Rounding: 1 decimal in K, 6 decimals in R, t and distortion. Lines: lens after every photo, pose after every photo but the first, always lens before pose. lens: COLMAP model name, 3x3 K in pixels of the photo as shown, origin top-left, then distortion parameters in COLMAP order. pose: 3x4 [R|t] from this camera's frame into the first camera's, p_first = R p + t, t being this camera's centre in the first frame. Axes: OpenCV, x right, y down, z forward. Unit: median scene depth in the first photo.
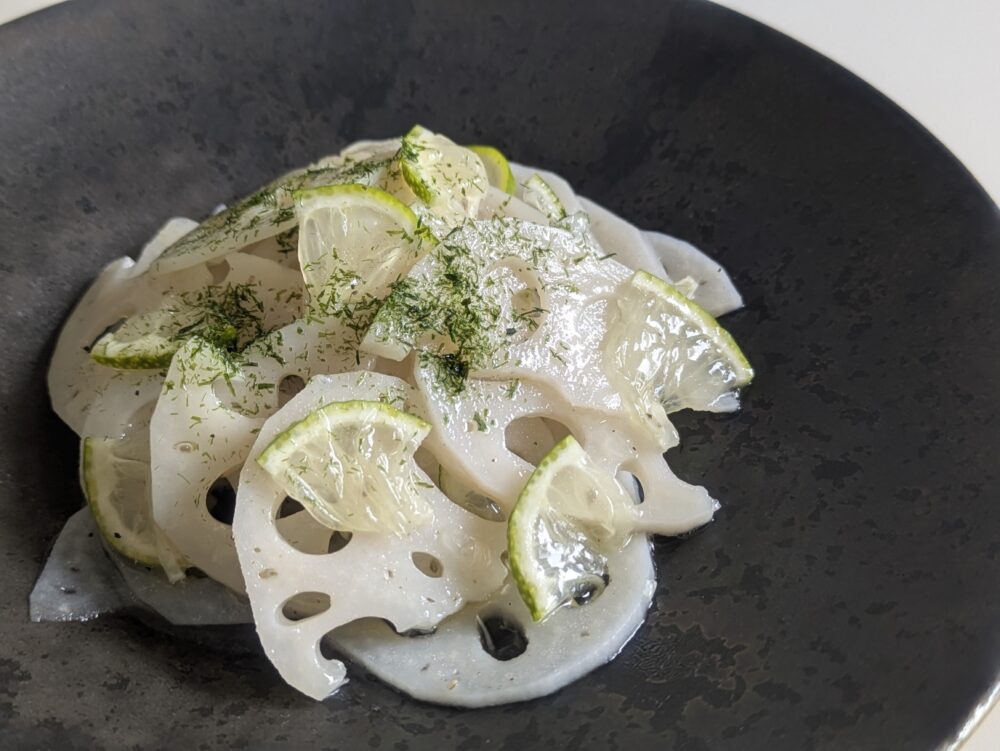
lens RADIAL K [[1367.3, 0, 484.9], [0, 1367.3, 370.1], [0, 0, 1]] dist [0.006031, 0.000000]
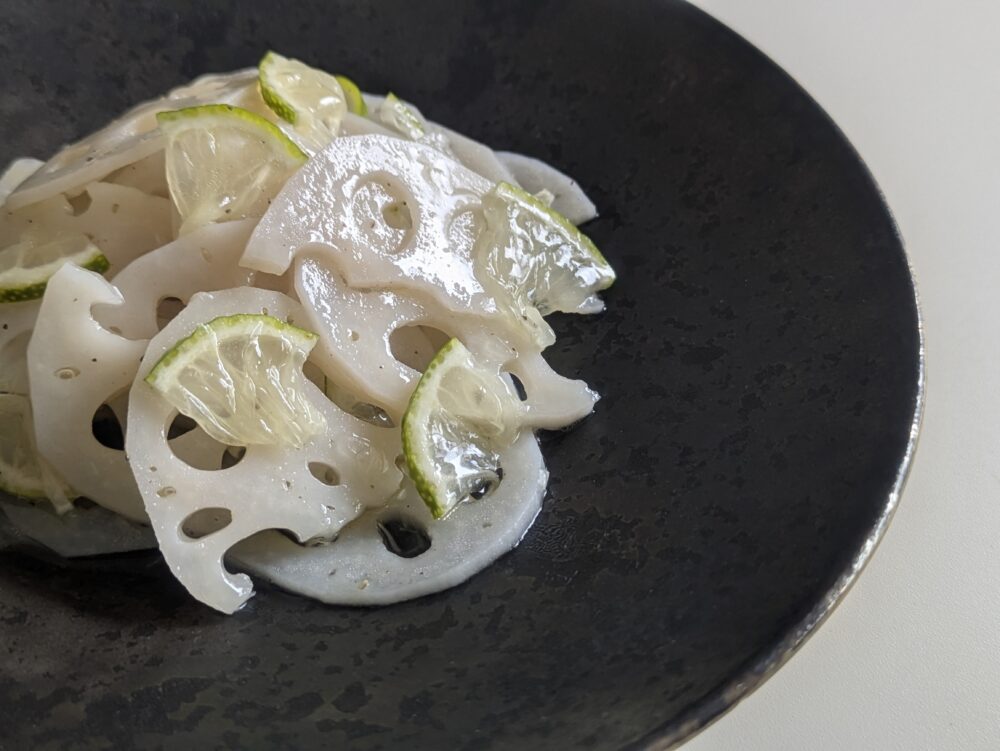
lens RADIAL K [[1367.3, 0, 508.9], [0, 1367.3, 319.6], [0, 0, 1]] dist [0.006031, 0.000000]
pose [[0.982591, -0.064431, 0.174253, -0.073020], [0.070104, 0.997185, -0.026595, 0.062874], [-0.172049, 0.038347, 0.984342, -0.014890]]
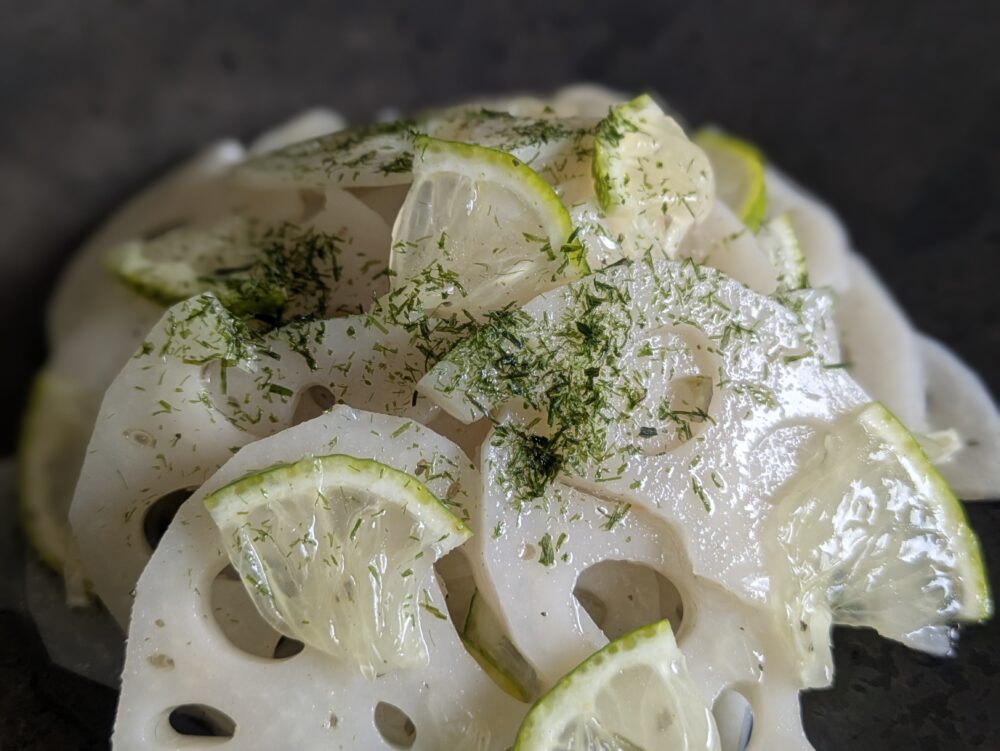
lens RADIAL K [[1367.3, 0, 523.9], [0, 1367.3, 317.7], [0, 0, 1]] dist [0.006031, 0.000000]
pose [[0.920169, 0.334204, -0.203953, 0.083382], [-0.326925, 0.942496, 0.069429, -0.110708], [0.215428, 0.002791, 0.976516, 0.336252]]
